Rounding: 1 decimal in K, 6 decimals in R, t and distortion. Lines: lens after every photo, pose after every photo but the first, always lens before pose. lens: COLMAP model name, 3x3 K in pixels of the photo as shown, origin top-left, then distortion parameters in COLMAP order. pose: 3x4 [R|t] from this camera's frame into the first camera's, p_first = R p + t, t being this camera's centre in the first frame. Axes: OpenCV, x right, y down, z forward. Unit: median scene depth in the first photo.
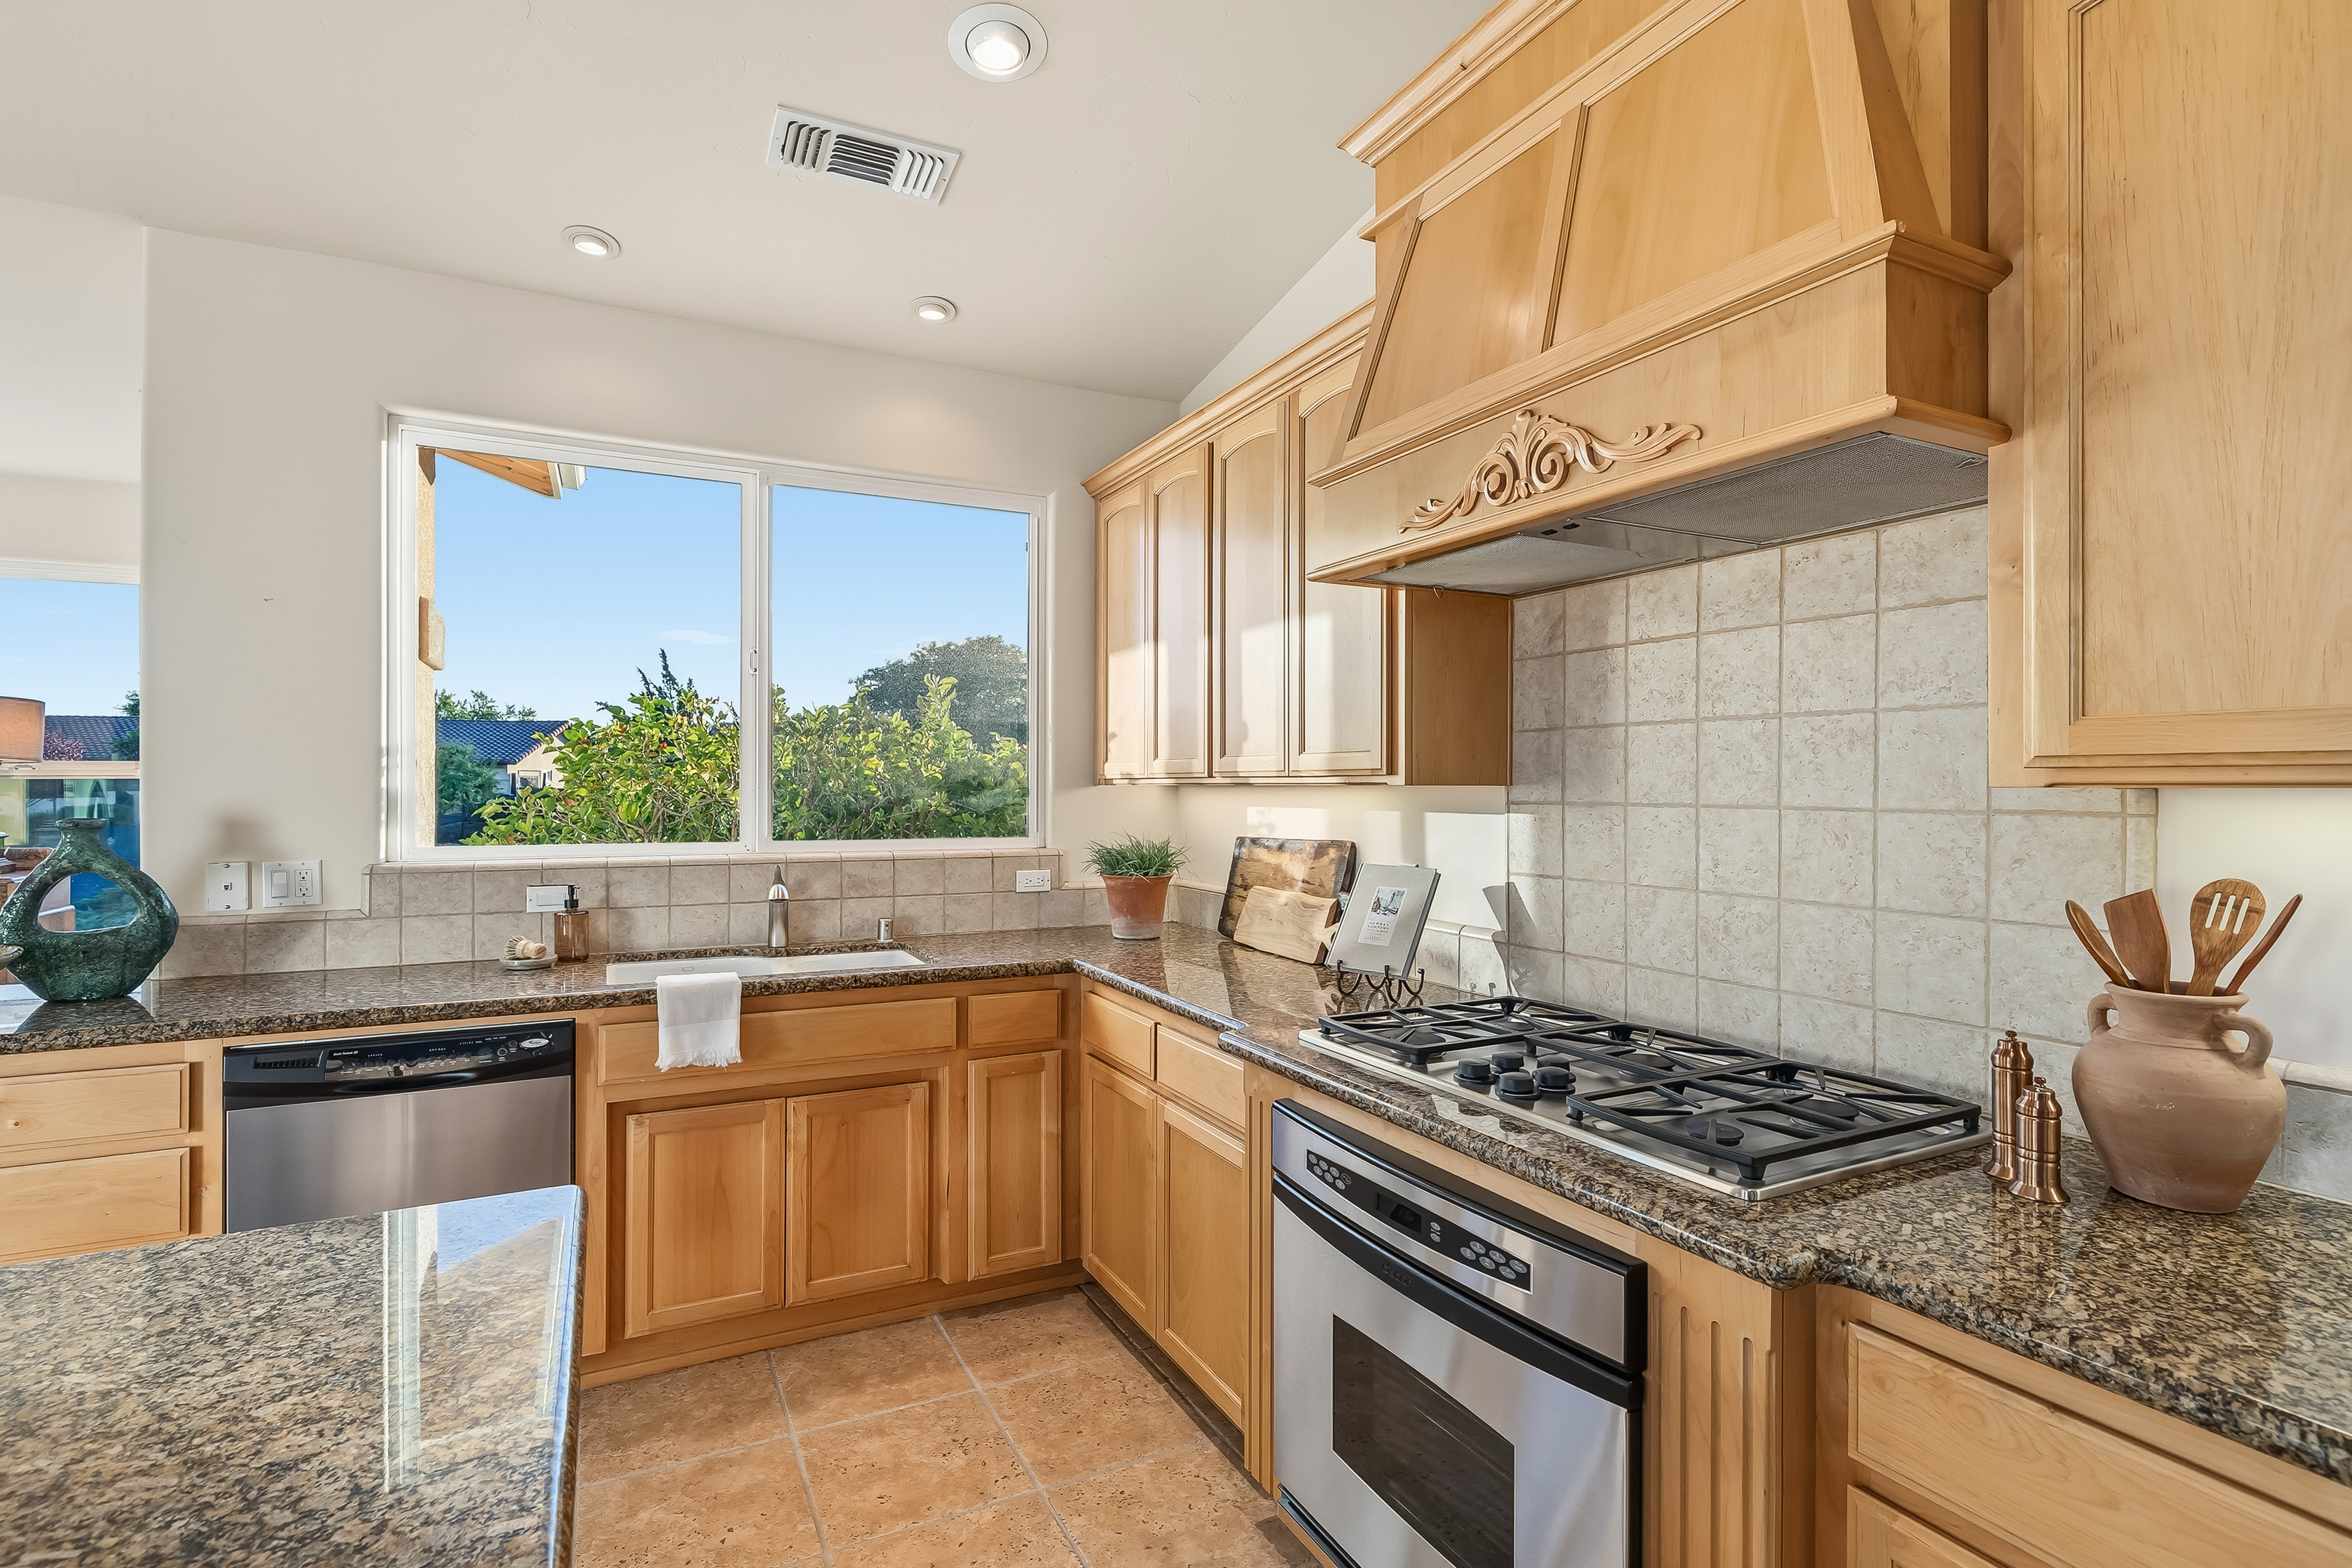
lens RADIAL K [[1100.5, 0, 1162.5], [0, 1100.5, 787.5], [0, 0, 1]] dist [0.001604, -0.000200]
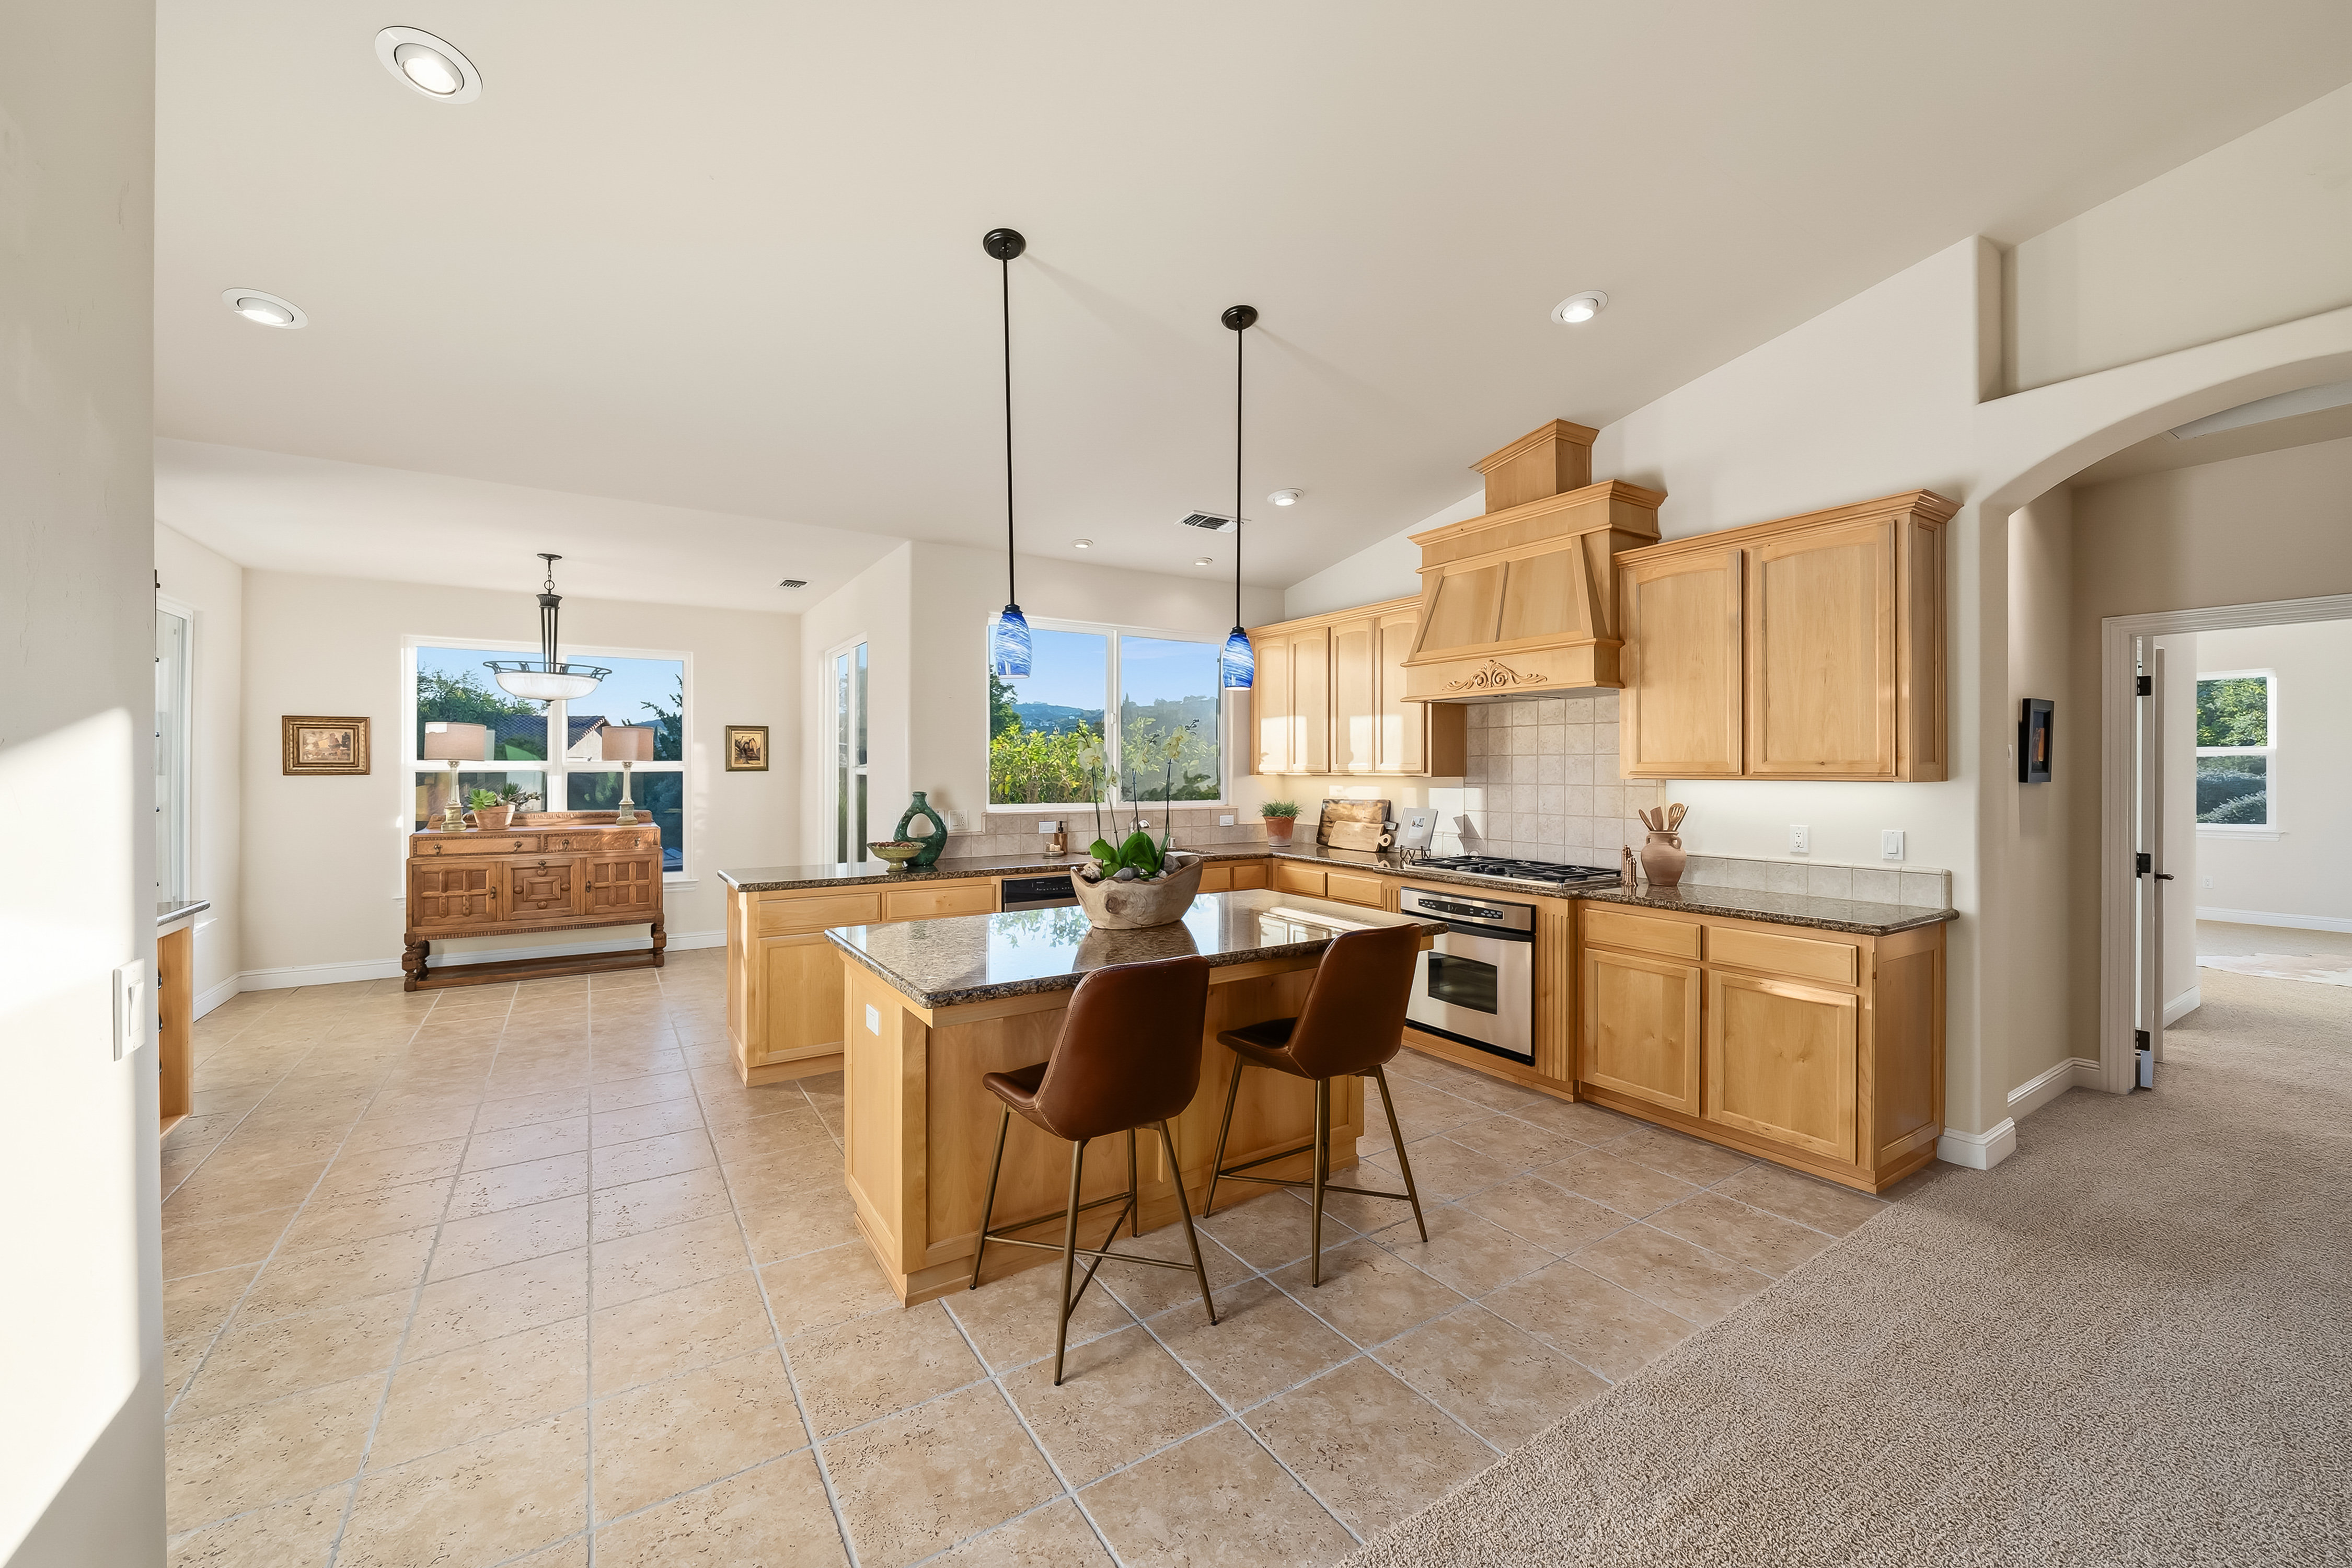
lens RADIAL K [[904.8, 0, 1164.1], [0, 904.8, 769.8], [0, 0, 1]] dist [-0.003315, -0.000227]
pose [[0.993732, -0.001017, 0.111786, -0.608801], [0.000981, 0.999999, 0.000376, -0.019494], [-0.111786, -0.000264, 0.993732, -1.008401]]
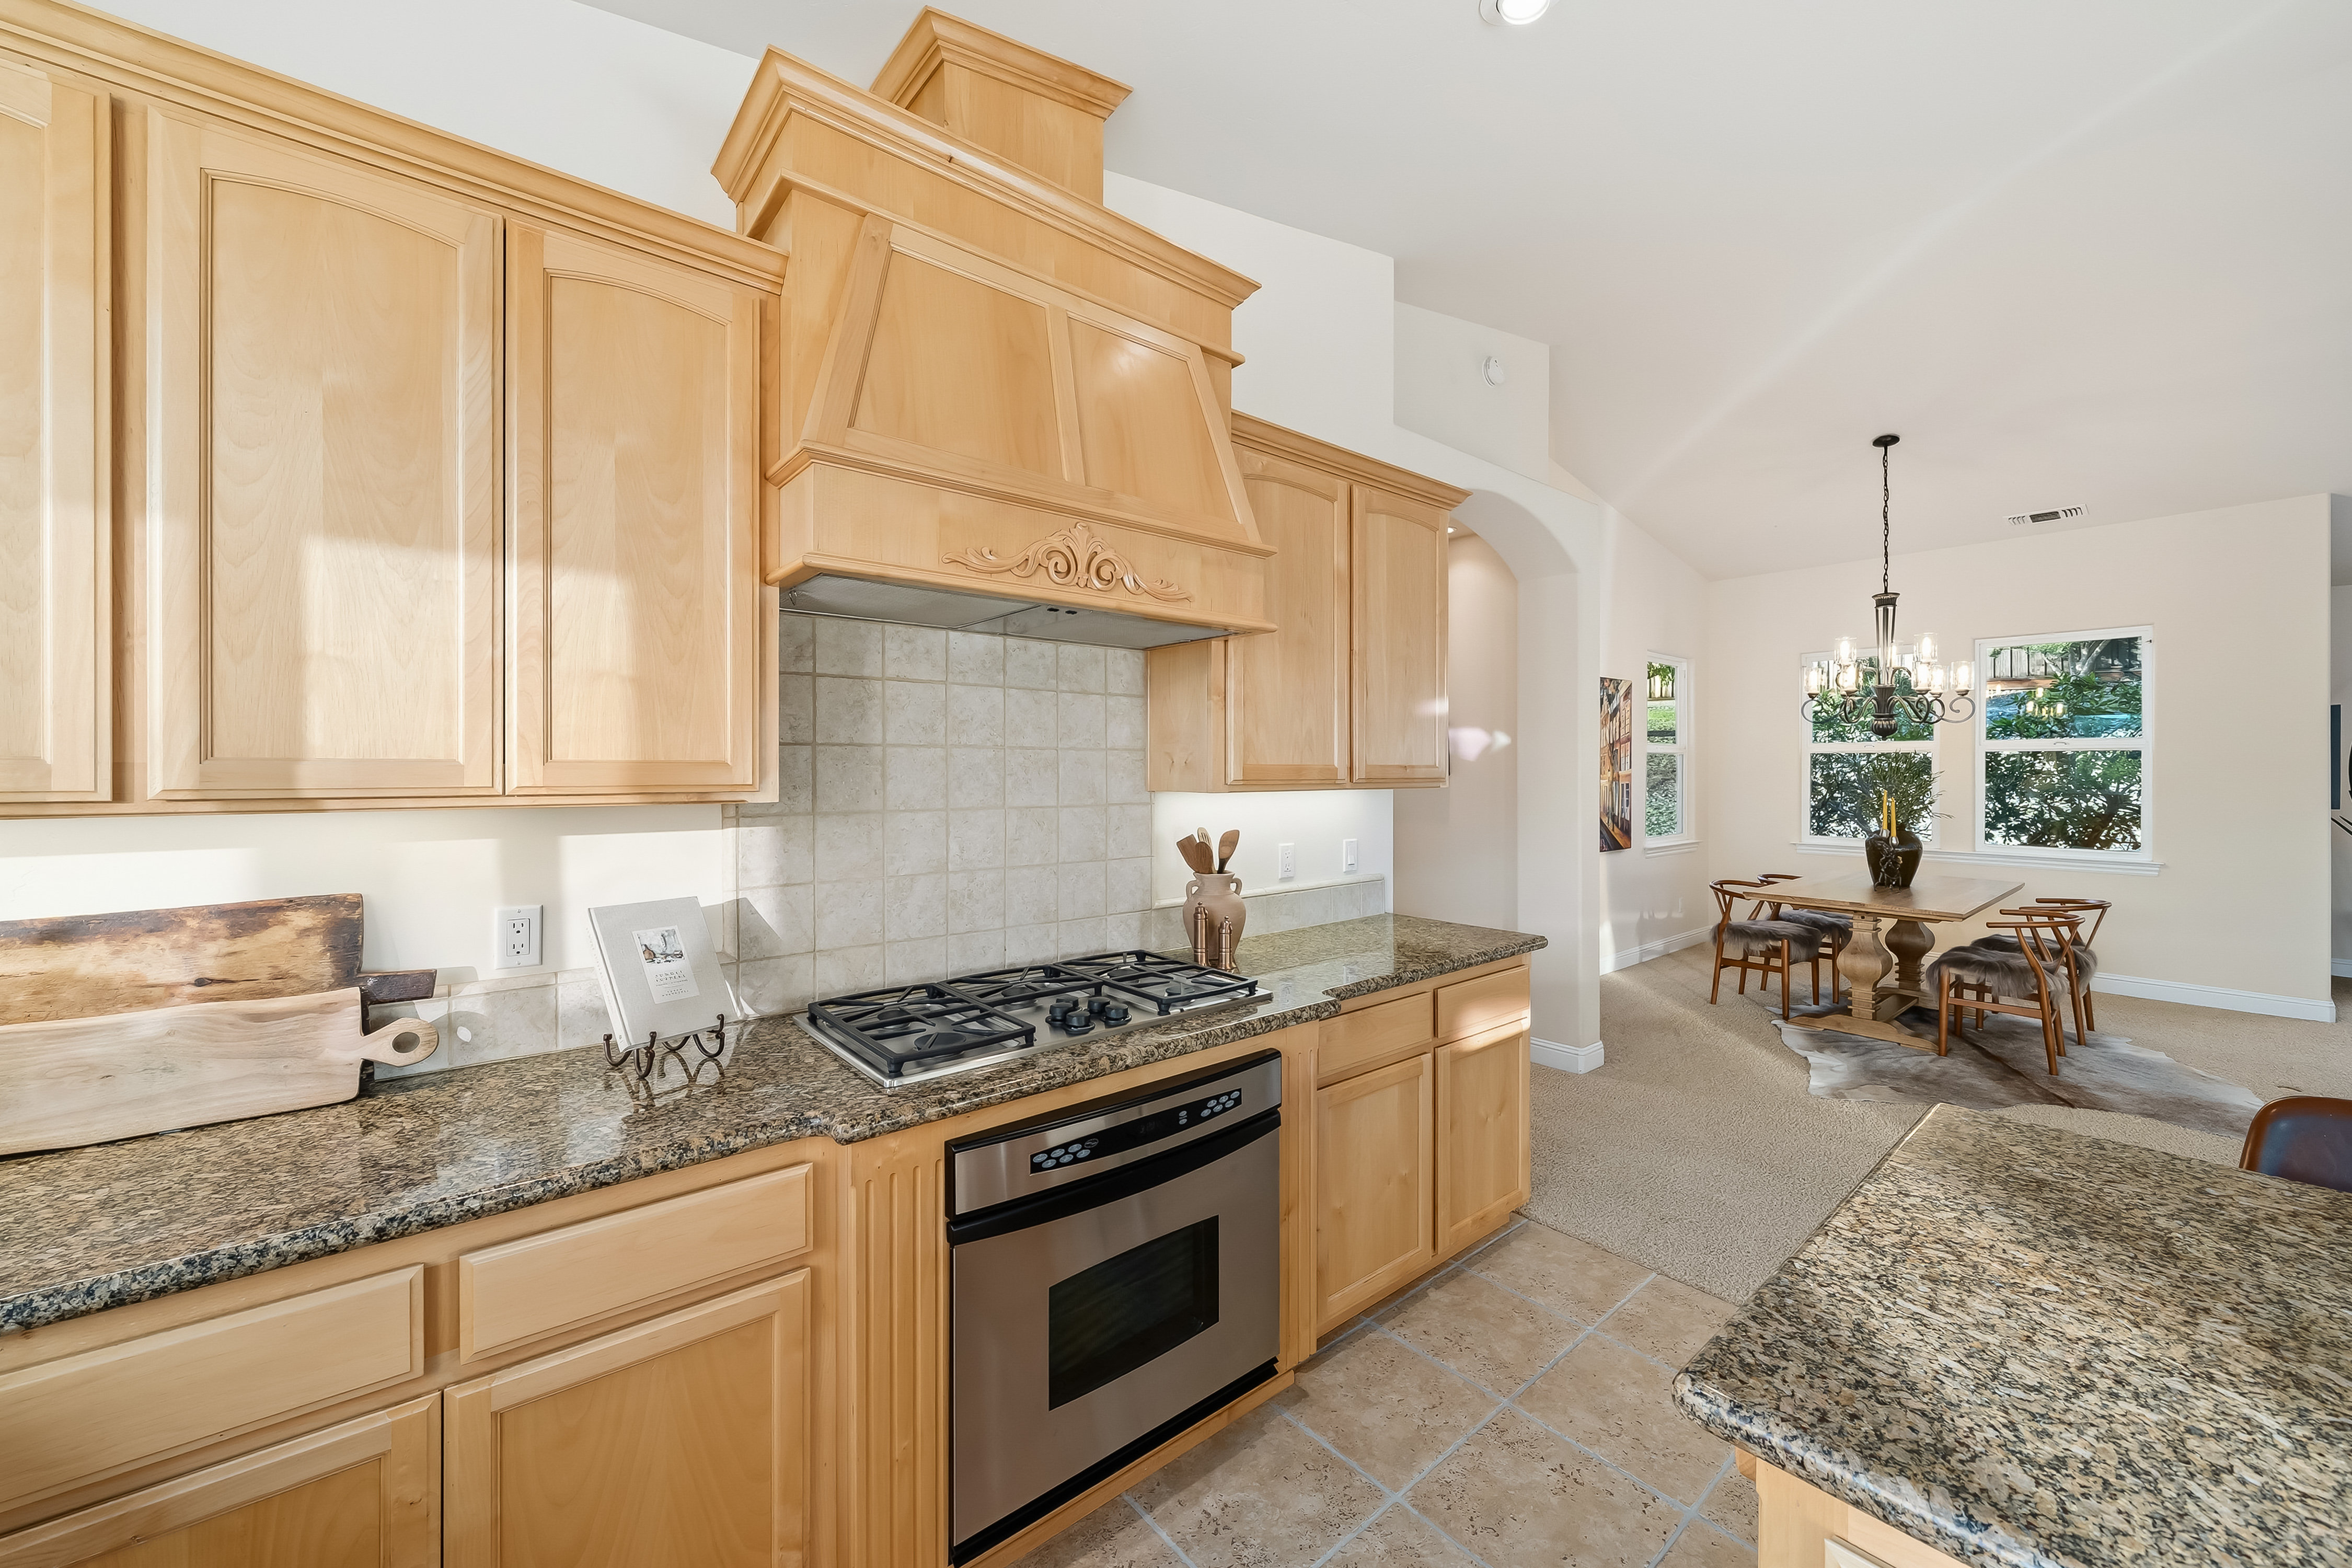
lens RADIAL K [[905.0, 0, 1231.7], [0, 905.0, 771.2], [0, 0, 1]] dist [-0.002861, -0.000282]
pose [[-0.257792, -0.004554, 0.966190, -0.541277], [-0.000643, 0.999989, 0.004542, -0.028456], [-0.966200, 0.000549, -0.257792, 0.753712]]
